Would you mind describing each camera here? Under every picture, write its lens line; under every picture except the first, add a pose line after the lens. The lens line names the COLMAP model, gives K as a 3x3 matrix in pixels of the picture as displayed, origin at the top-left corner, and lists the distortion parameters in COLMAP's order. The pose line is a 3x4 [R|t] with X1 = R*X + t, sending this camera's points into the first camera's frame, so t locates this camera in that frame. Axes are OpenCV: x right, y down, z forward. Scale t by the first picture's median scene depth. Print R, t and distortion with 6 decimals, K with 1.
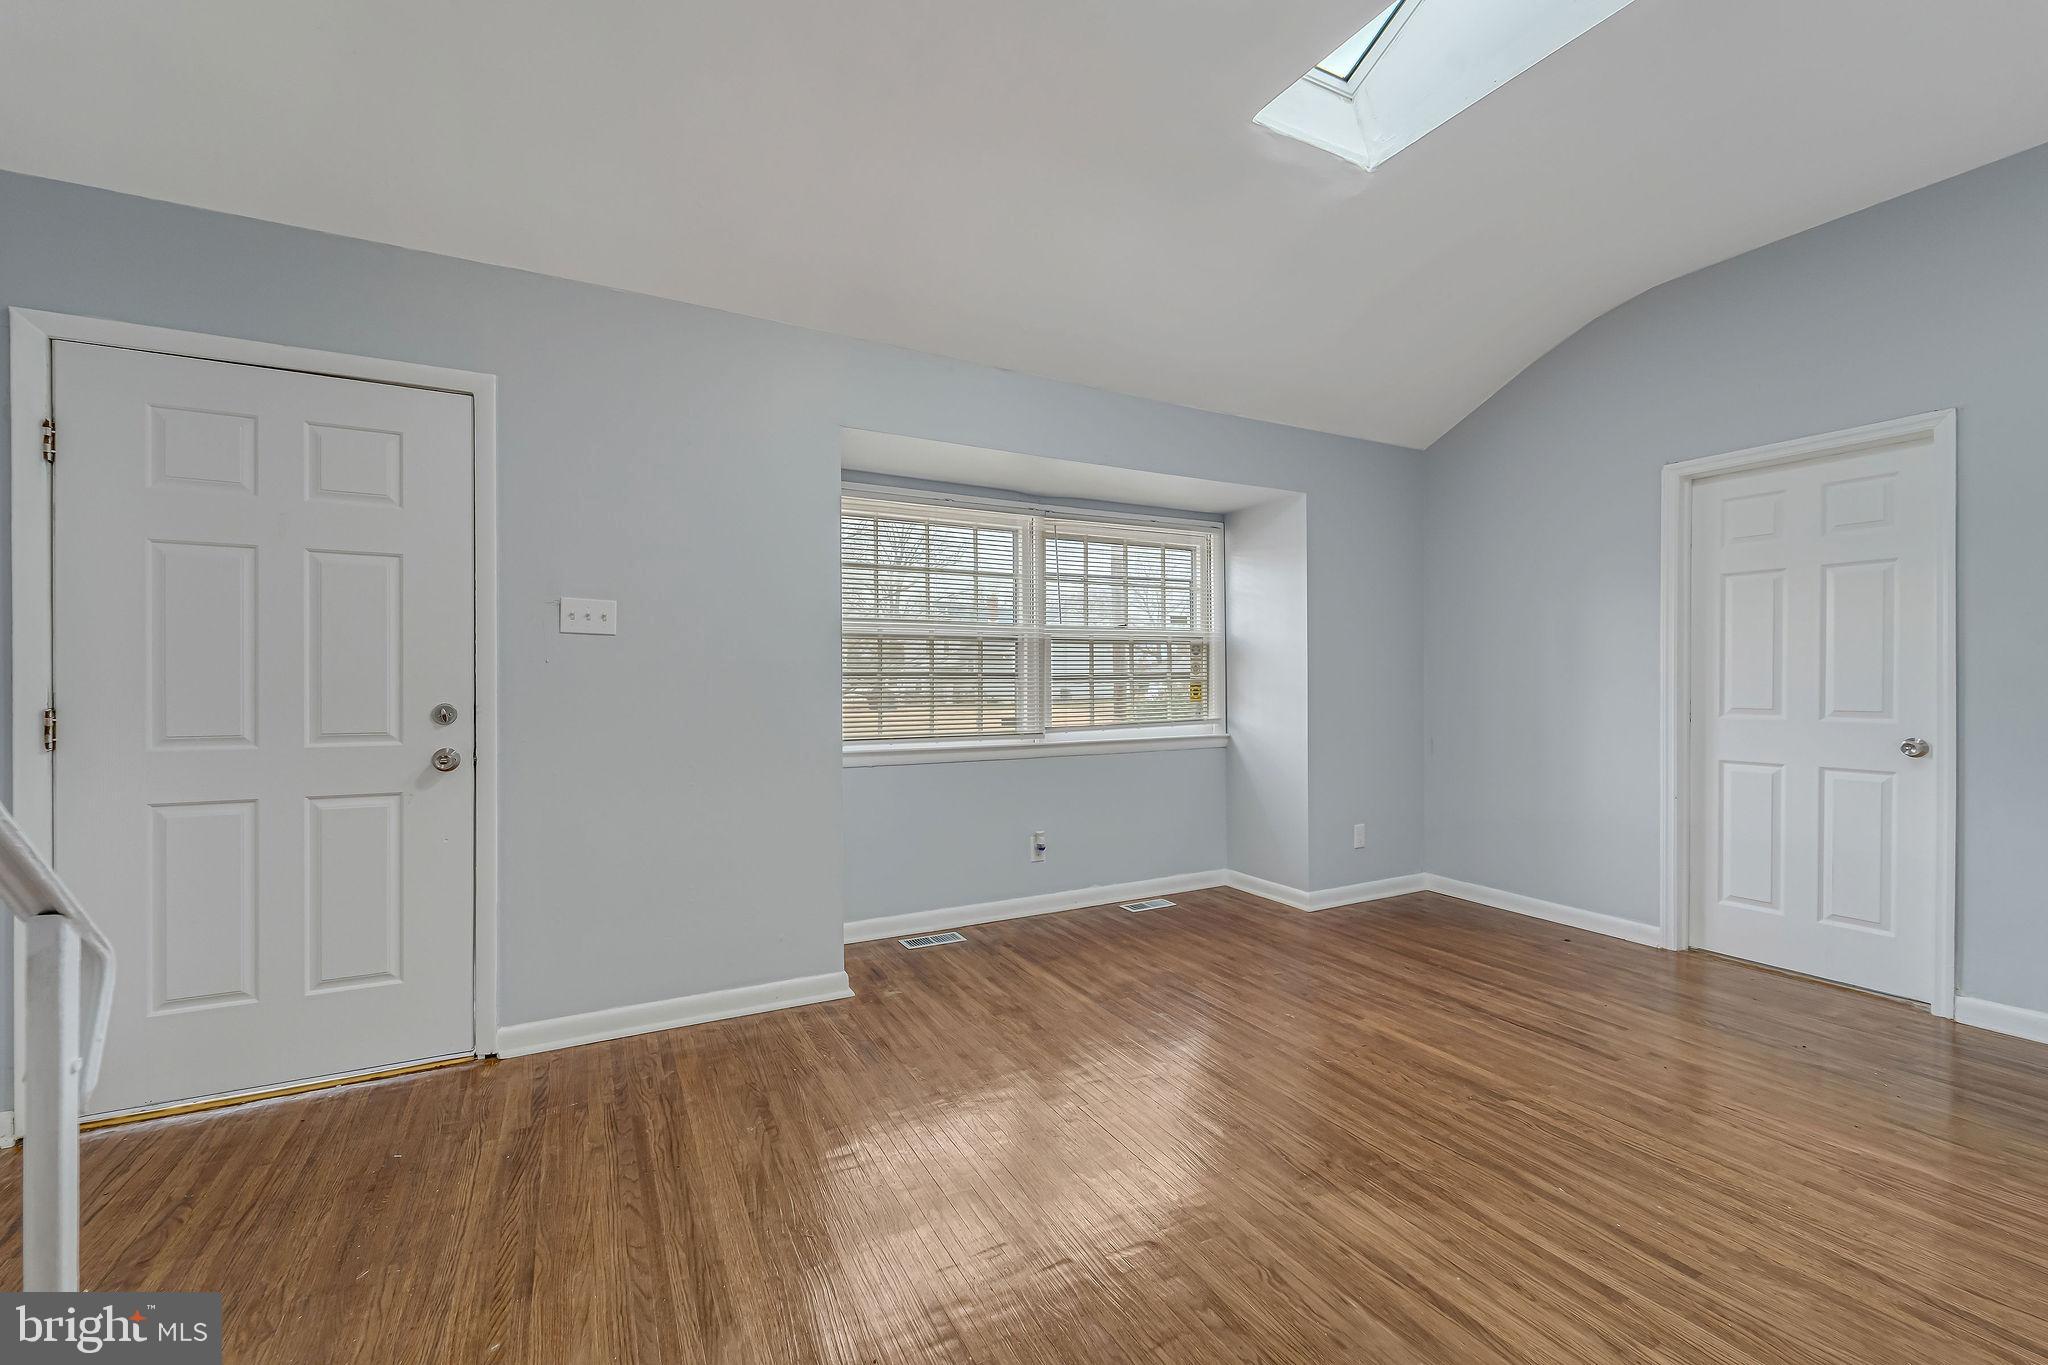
lens RADIAL K [[826.2, 0, 1031.7], [0, 826.2, 683.5], [0, 0, 1]] dist [0.004677, -0.000749]
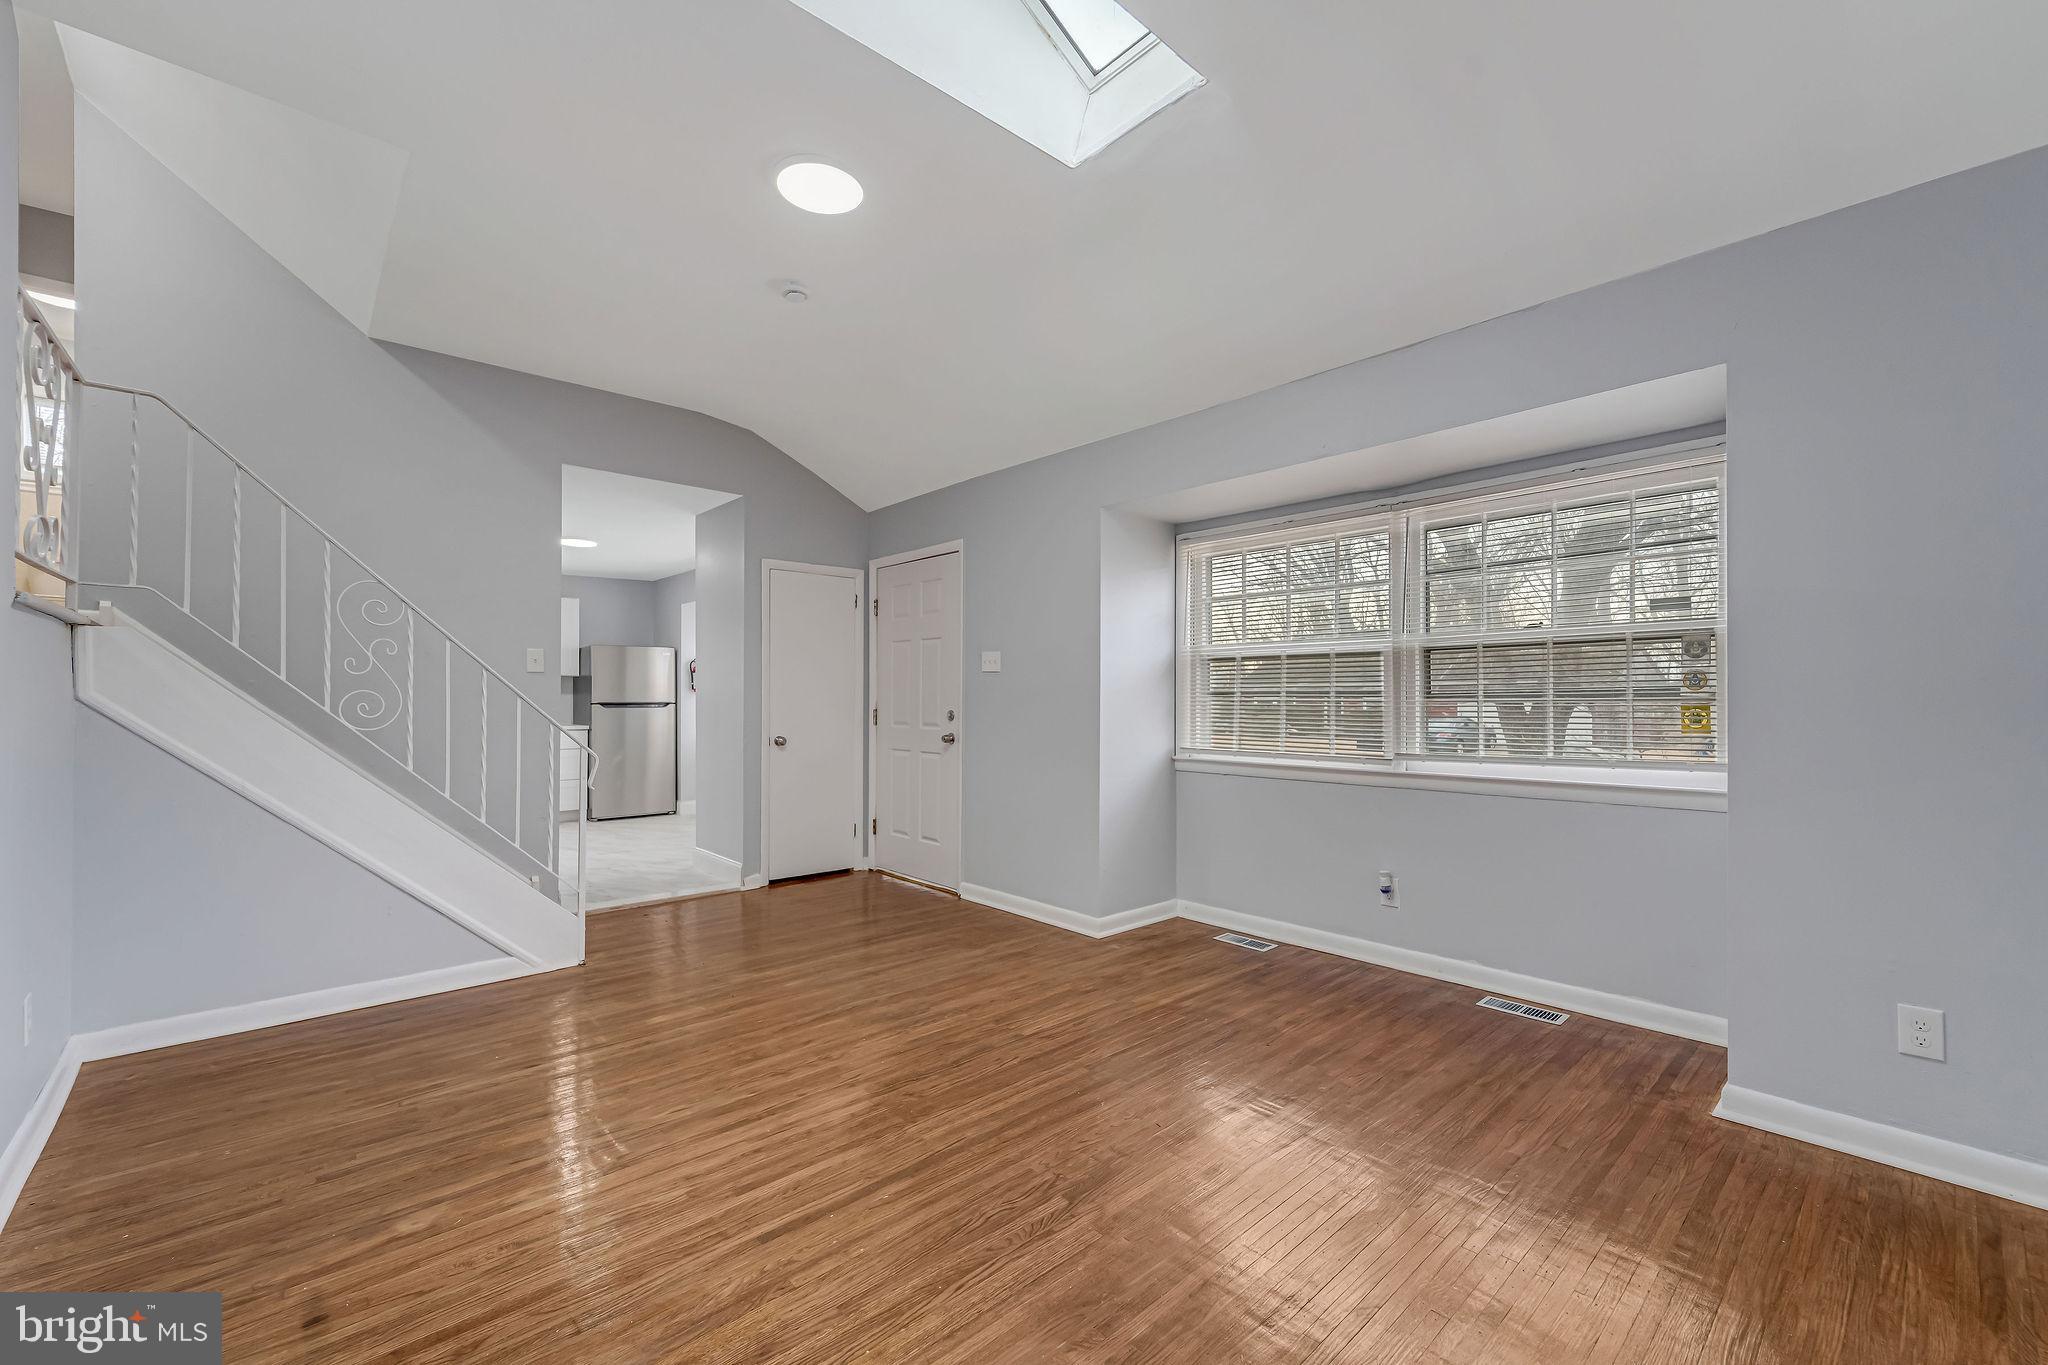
lens RADIAL K [[826.2, 0, 1032.0], [0, 826.2, 692.5], [0, 0, 1]] dist [0.004677, -0.000749]
pose [[0.249589, -0.007831, -0.968320, 1.169723], [-0.004717, 0.999946, -0.009303, -0.000424], [0.968340, 0.006889, 0.249539, 0.640605]]
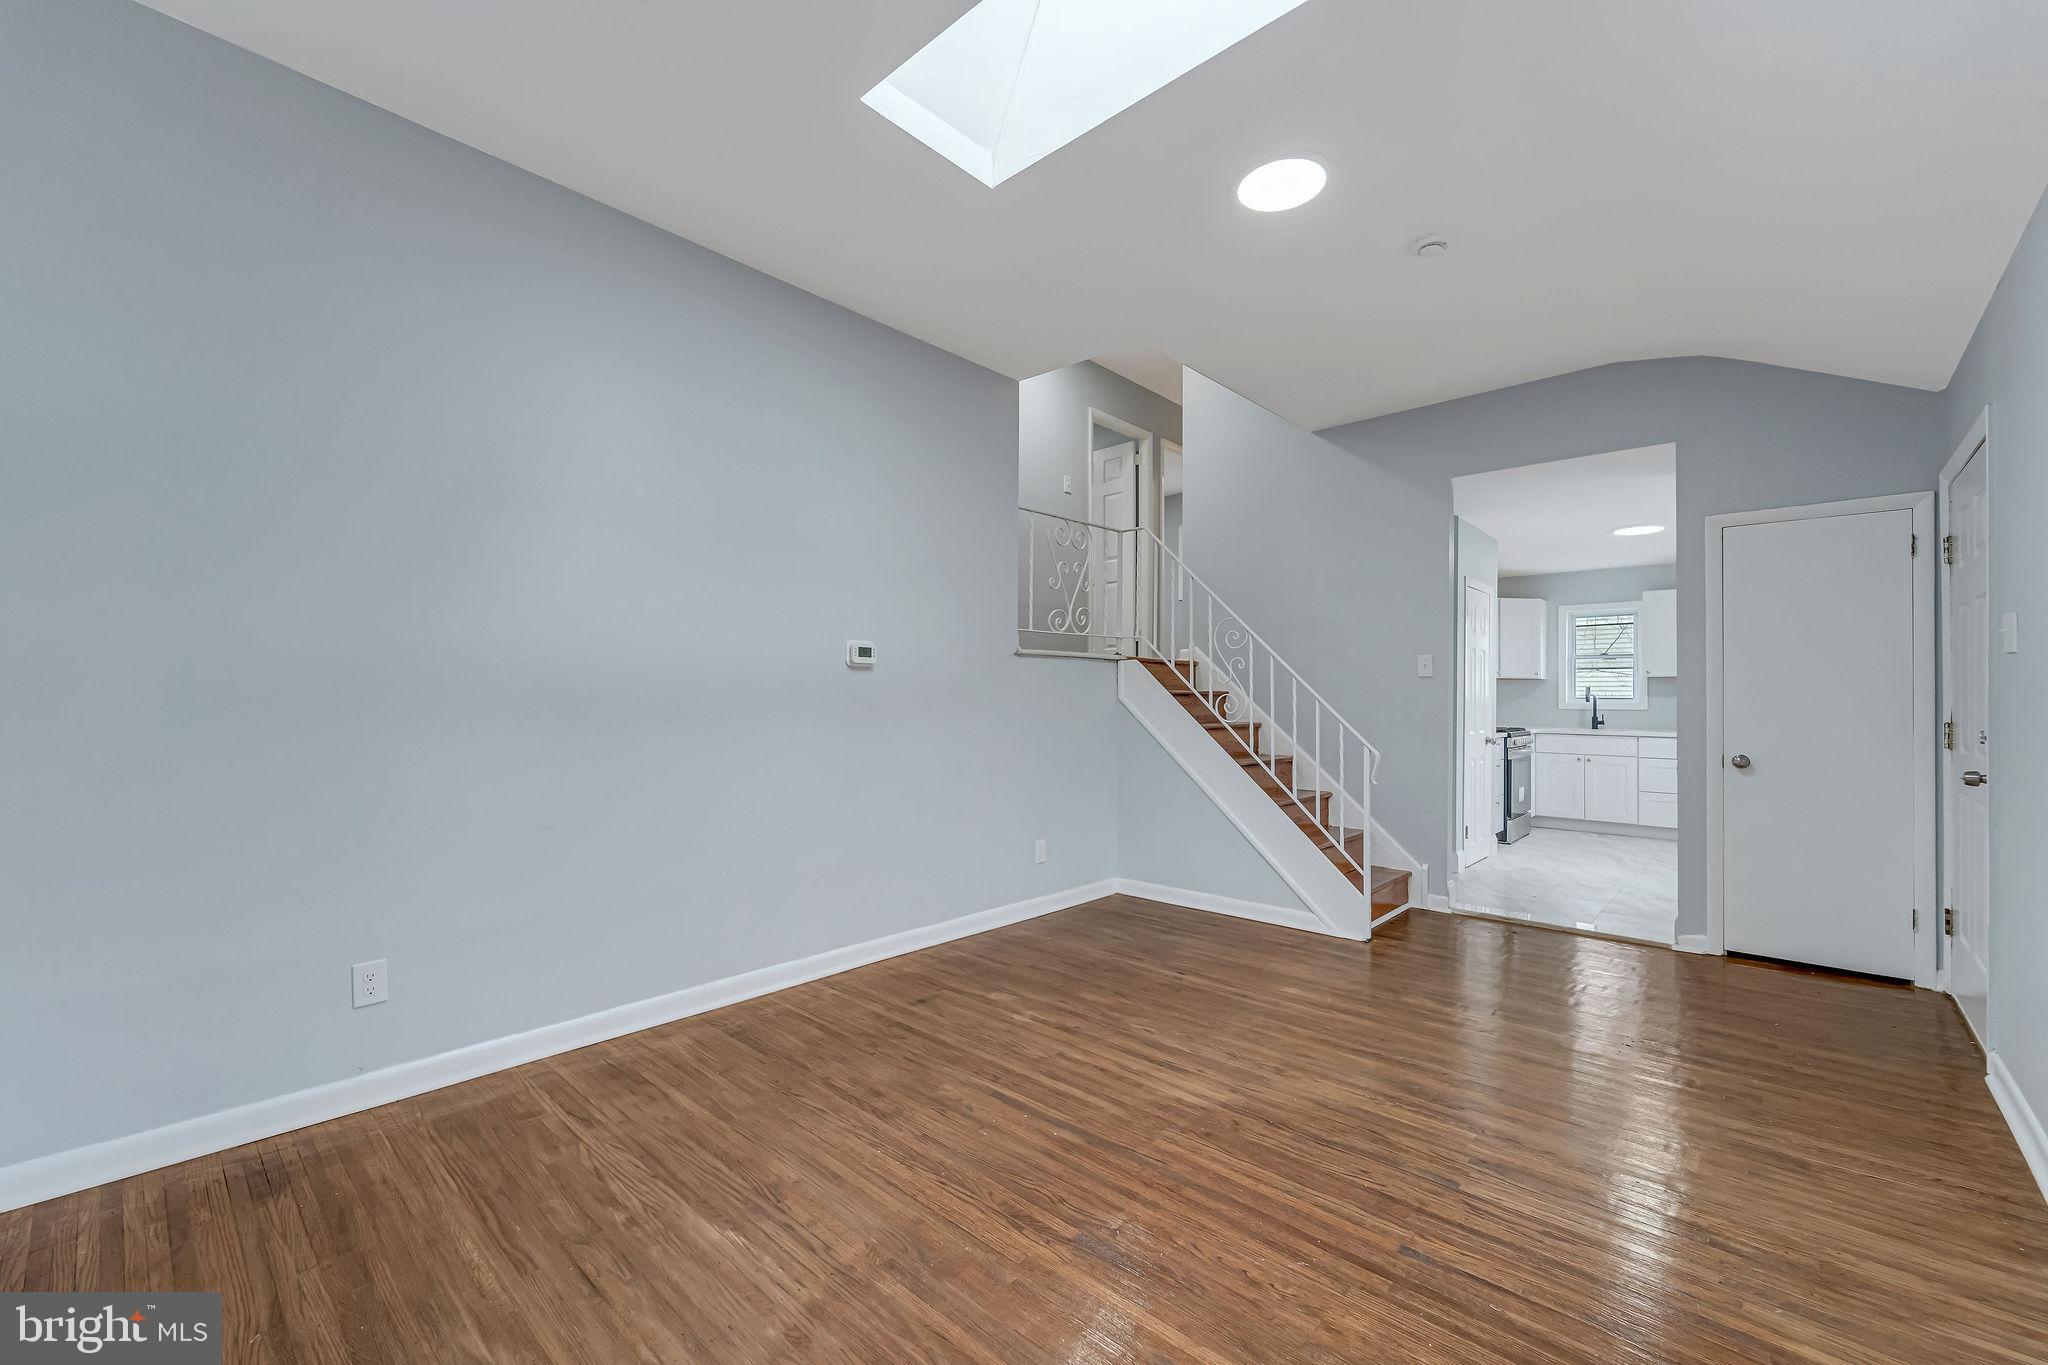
lens RADIAL K [[826.2, 0, 1038.0], [0, 826.2, 686.3], [0, 0, 1]] dist [0.004677, -0.000749]
pose [[-0.937934, -0.009634, -0.346679, 0.750317], [-0.006882, 0.999934, -0.009169, -0.008300], [0.346744, -0.006215, -0.937939, 1.463365]]
